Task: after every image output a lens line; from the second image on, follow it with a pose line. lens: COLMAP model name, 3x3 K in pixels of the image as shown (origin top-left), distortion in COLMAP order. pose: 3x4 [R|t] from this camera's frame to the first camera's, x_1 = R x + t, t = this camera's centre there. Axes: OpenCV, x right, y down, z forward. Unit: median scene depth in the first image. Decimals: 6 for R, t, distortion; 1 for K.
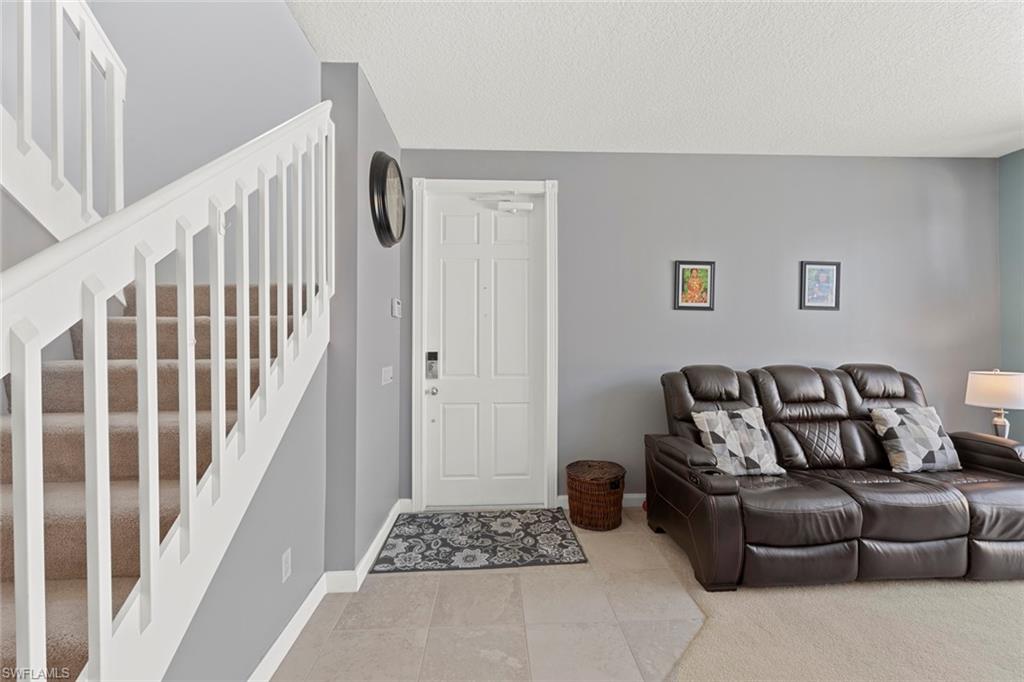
lens RADIAL K [[407.2, 0, 511.0], [0, 407.2, 336.0], [0, 0, 1]] dist [0.005560, -0.000391]
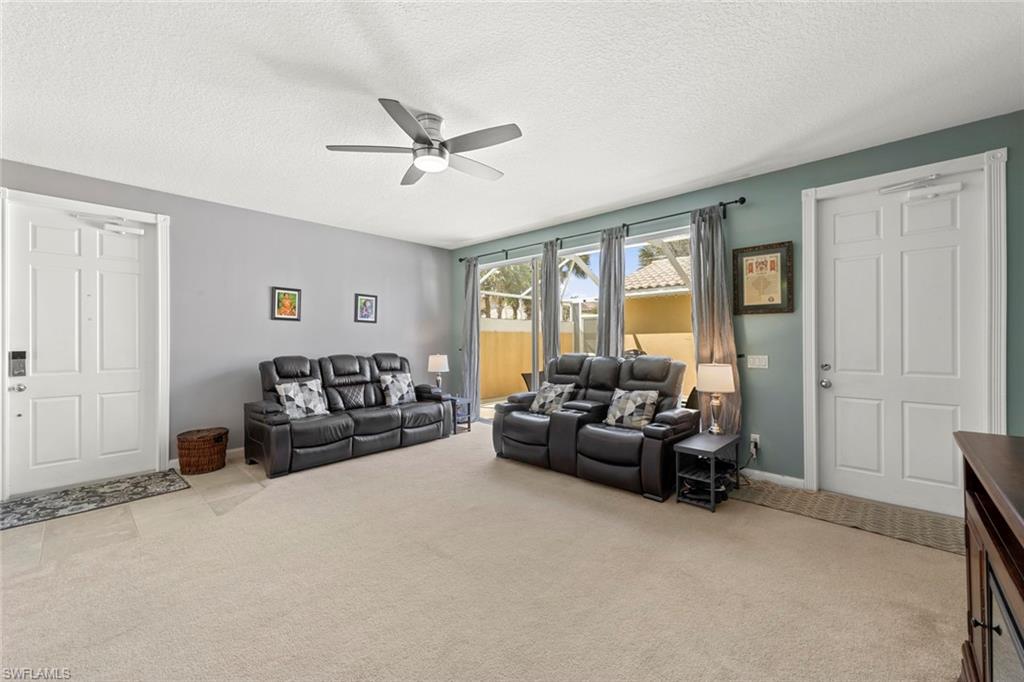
lens RADIAL K [[407.2, 0, 504.7], [0, 407.2, 339.1], [0, 0, 1]] dist [0.005560, -0.000391]
pose [[0.721727, 0.000553, 0.692178, -0.017520], [-0.009422, 0.999915, 0.009025, -0.016641], [-0.692114, -0.013035, 0.721670, -0.743021]]
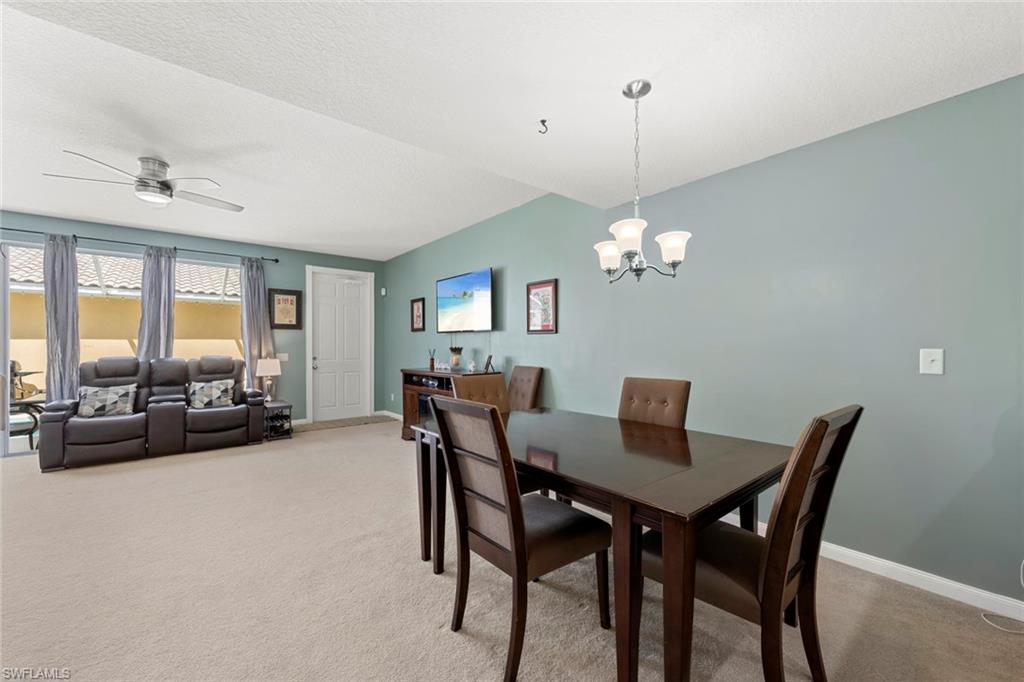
lens RADIAL K [[407.2, 0, 516.8], [0, 407.2, 347.3], [0, 0, 1]] dist [0.005560, -0.000391]
pose [[-0.607278, 0.003786, 0.794480, -1.045663], [-0.008014, 0.999909, -0.010891, 0.018662], [-0.794449, -0.012981, -0.607192, -0.039811]]
